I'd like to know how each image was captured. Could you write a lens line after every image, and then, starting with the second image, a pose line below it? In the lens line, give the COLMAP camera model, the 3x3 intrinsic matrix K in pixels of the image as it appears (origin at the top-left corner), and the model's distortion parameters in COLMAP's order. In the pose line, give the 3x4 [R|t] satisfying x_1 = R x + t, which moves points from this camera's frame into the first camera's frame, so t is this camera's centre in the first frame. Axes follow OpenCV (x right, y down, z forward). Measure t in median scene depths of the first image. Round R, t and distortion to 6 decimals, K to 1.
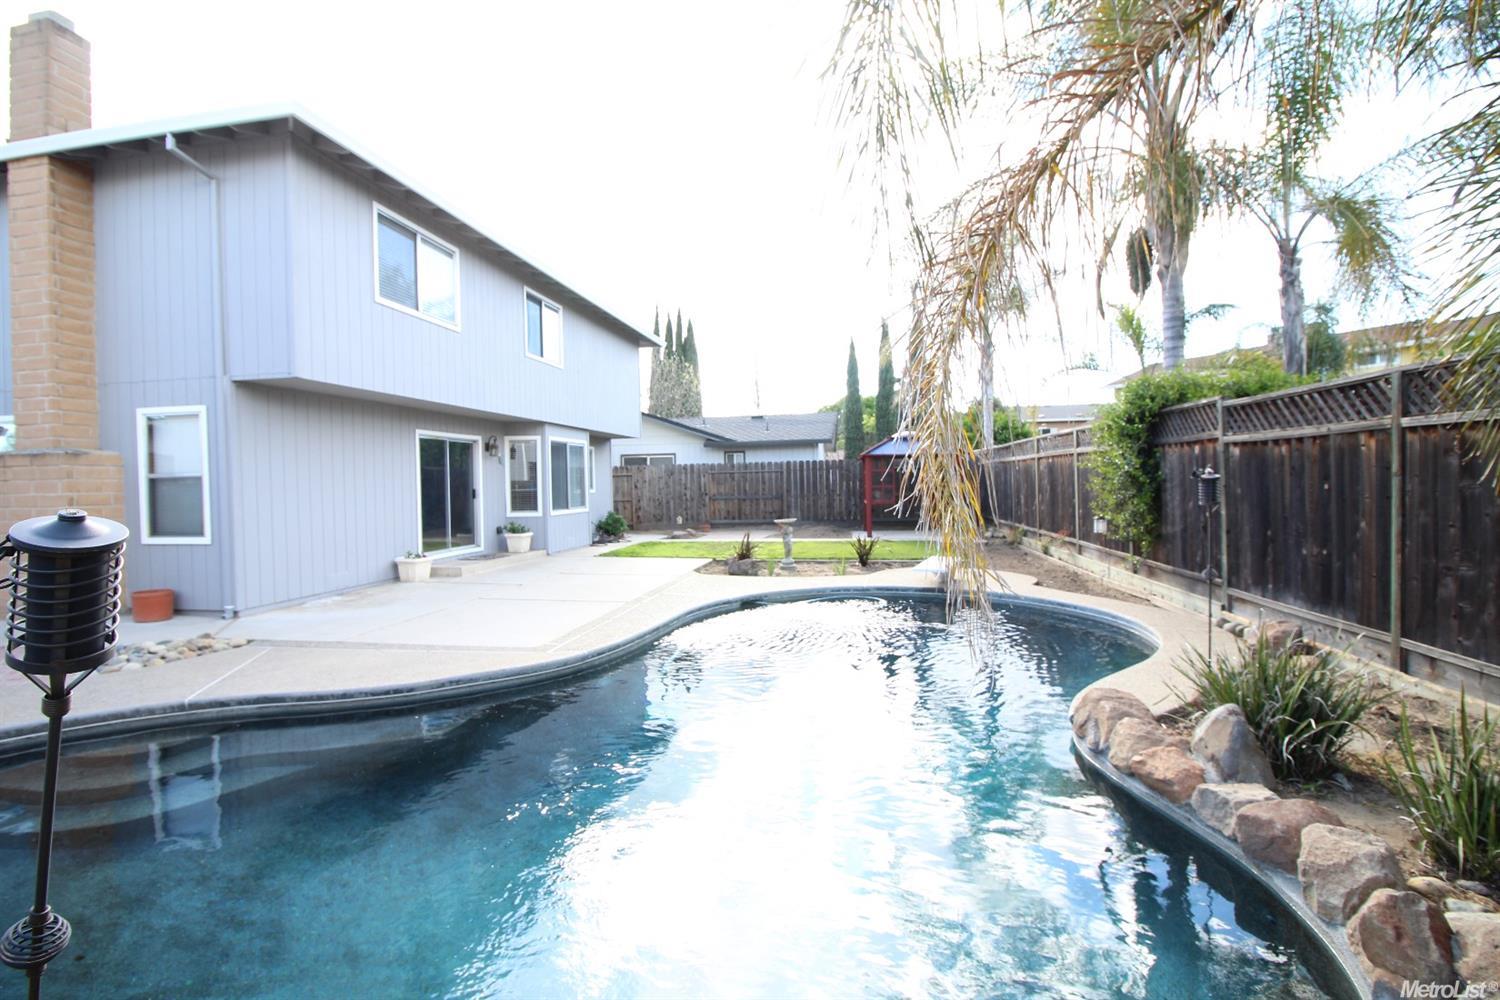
lens RADIAL K [[694.9, 0, 742.4], [0, 694.9, 484.0], [0, 0, 1]] dist [0.006613, -0.016790]
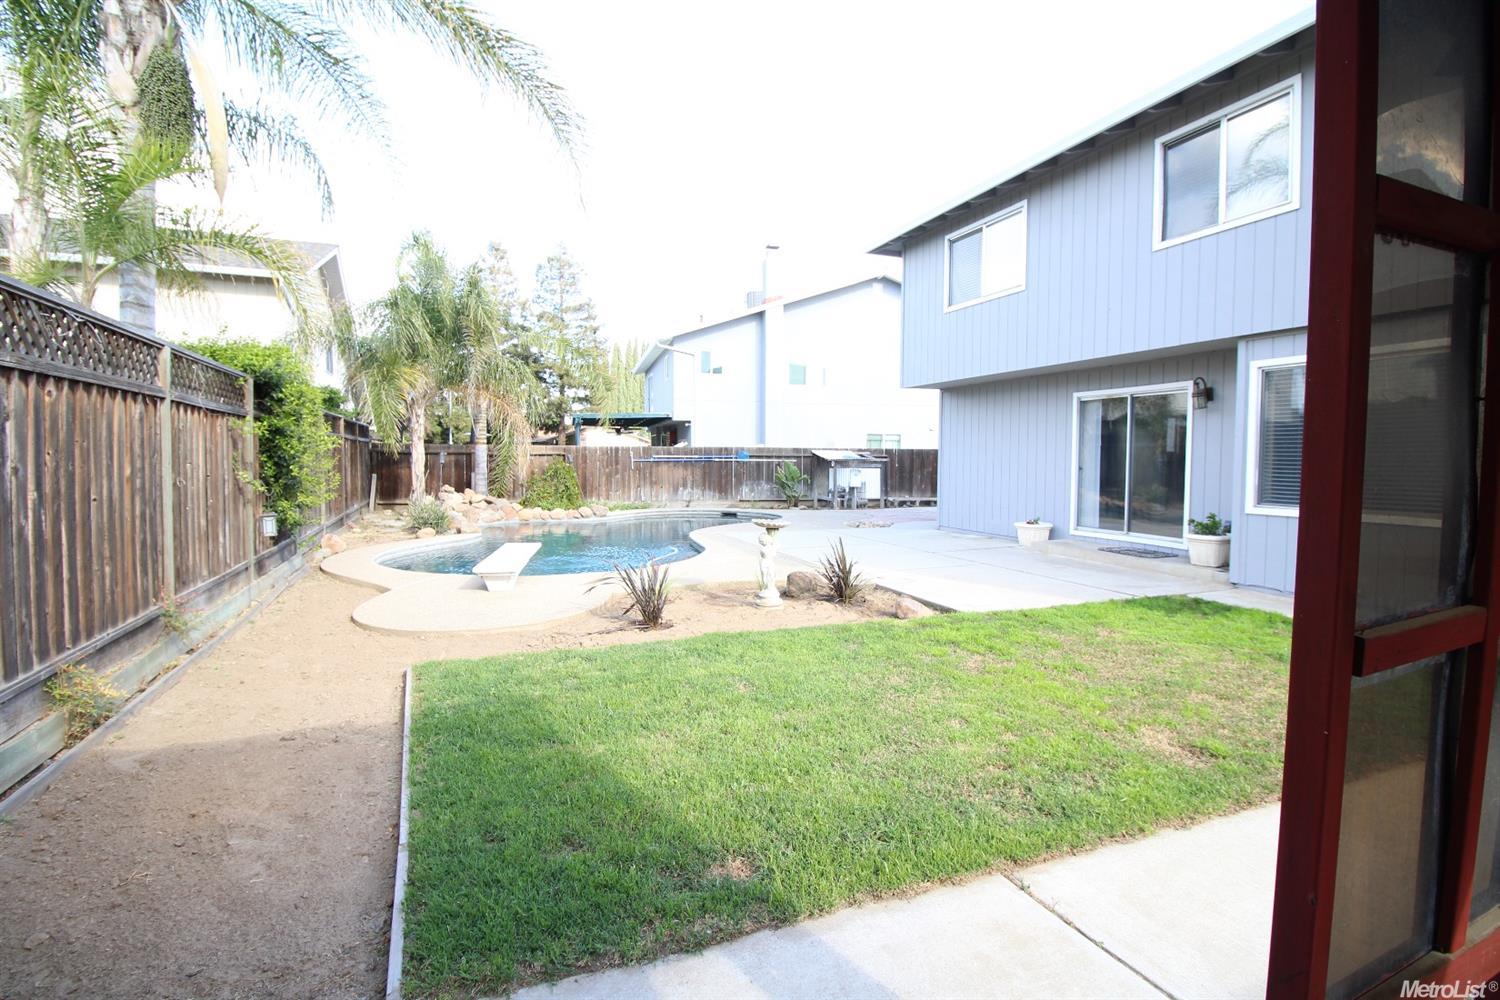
lens RADIAL K [[694.9, 0, 742.4], [0, 694.9, 484.0], [0, 0, 1]] dist [0.006613, -0.016790]
pose [[-0.837428, 0.039559, -0.545113, 0.570522], [0.008862, 0.998229, 0.058826, -0.020214], [0.546475, 0.044432, -0.836296, 2.086374]]
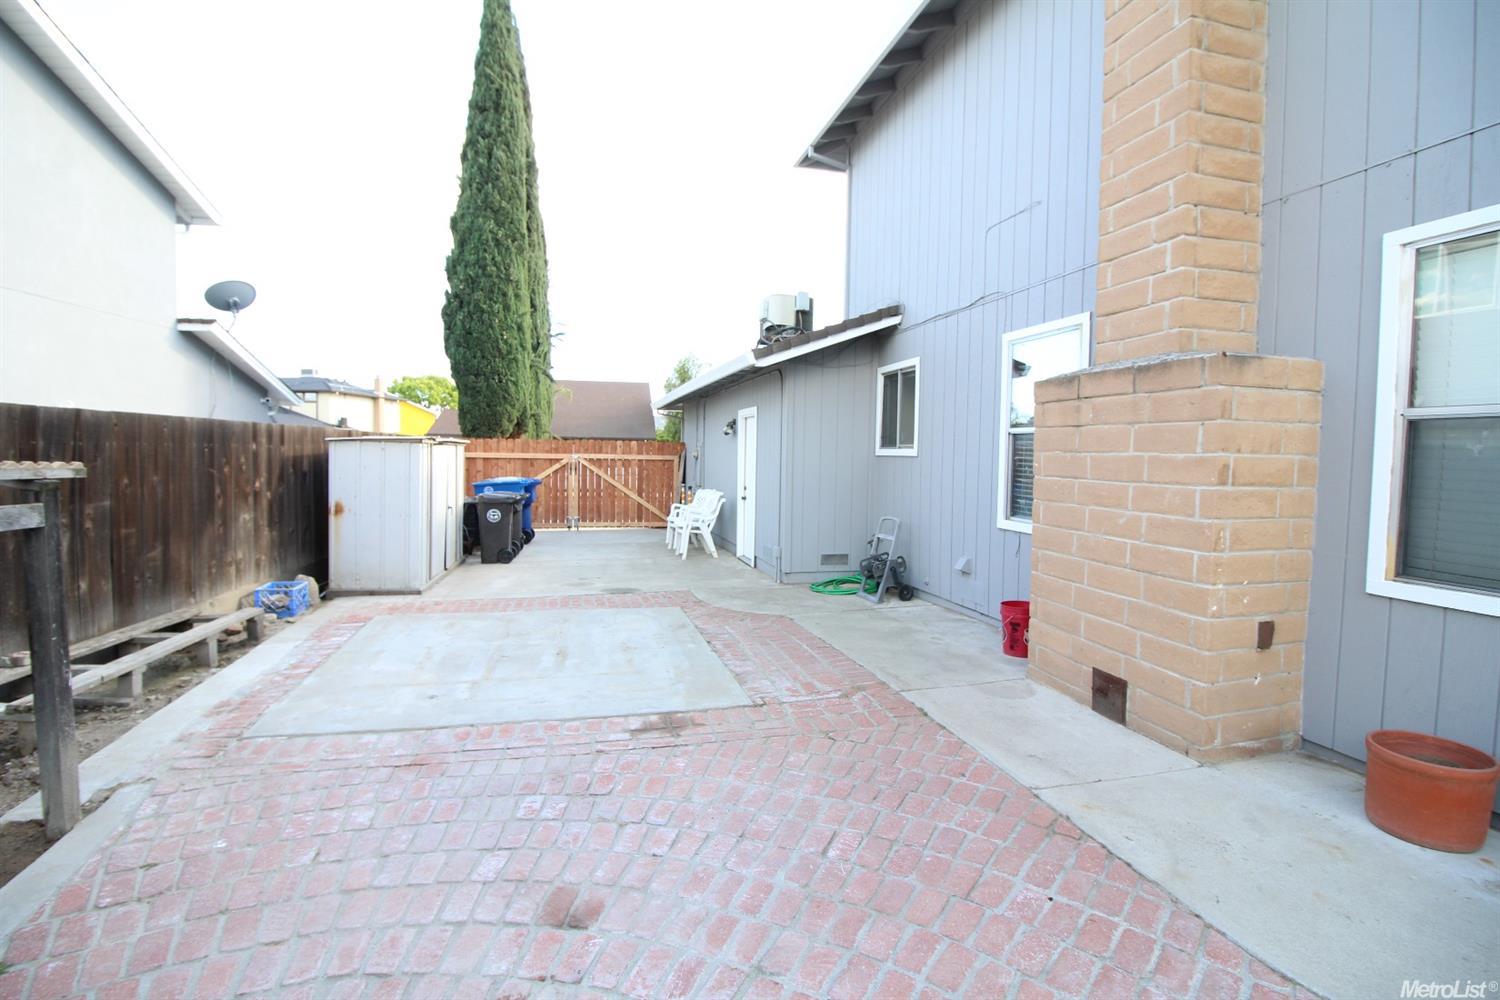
lens RADIAL K [[694.9, 0, 742.4], [0, 694.9, 484.0], [0, 0, 1]] dist [0.006613, -0.016790]
pose [[0.432826, 0.067829, -0.898922, -0.690550], [-0.035857, 0.997672, 0.058015, 0.016848], [0.900764, 0.007122, 0.434250, 0.530767]]
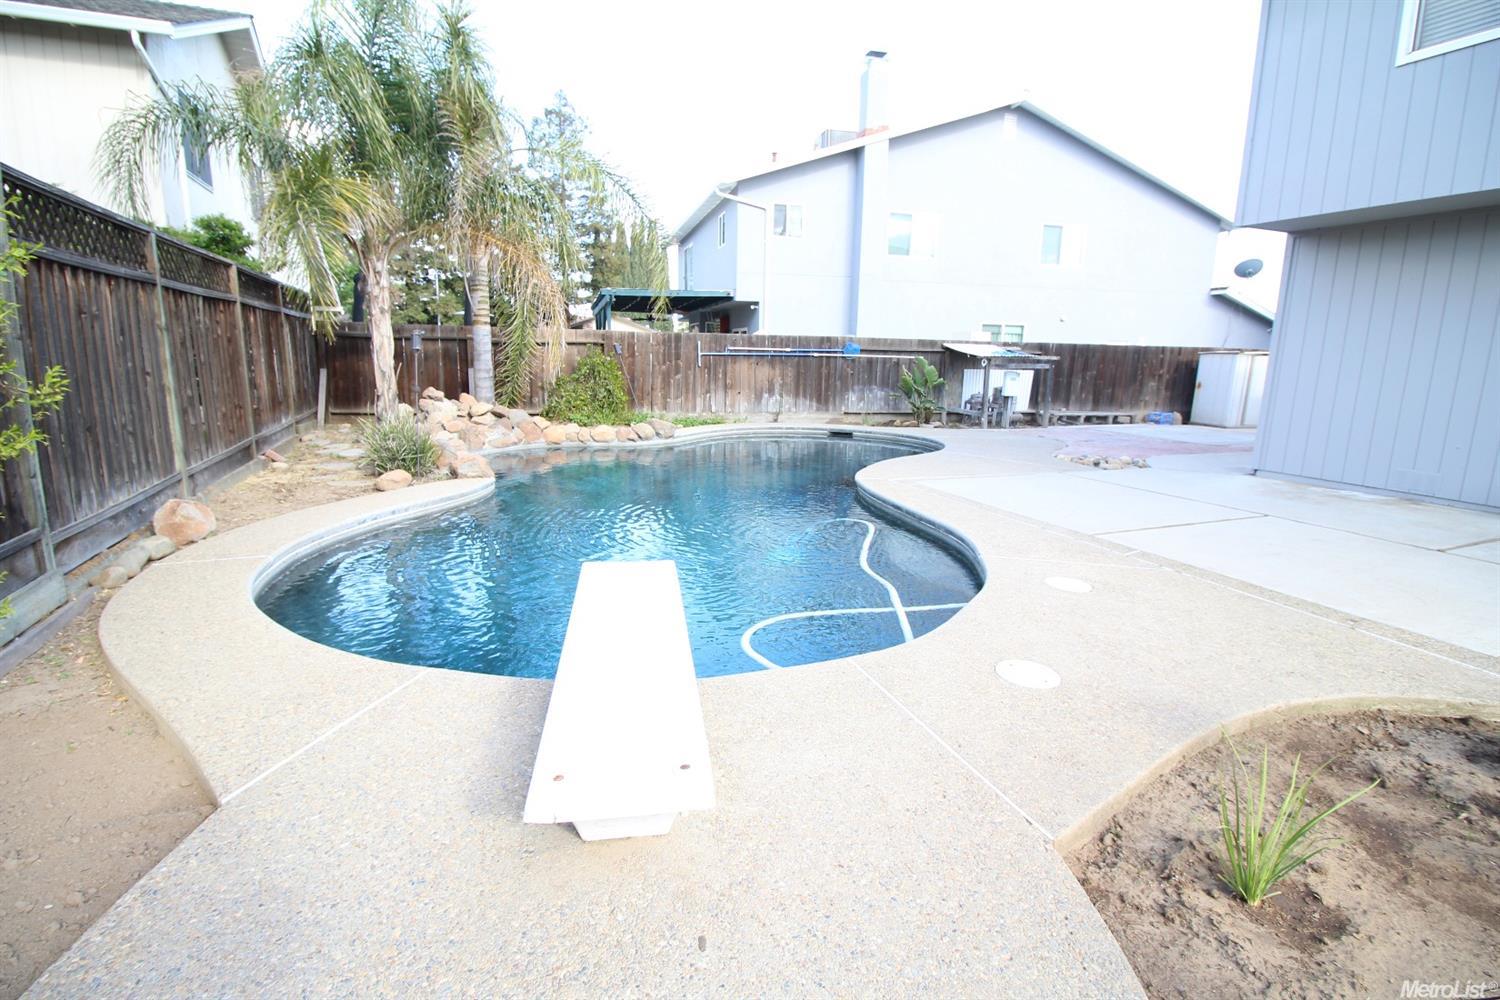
lens RADIAL K [[694.9, 0, 742.4], [0, 694.9, 484.0], [0, 0, 1]] dist [0.006613, -0.016790]
pose [[-0.835010, 0.106608, -0.539809, 0.432288], [-0.004646, 0.979650, 0.200659, 0.005791], [0.550215, 0.170060, -0.817522, 1.379881]]
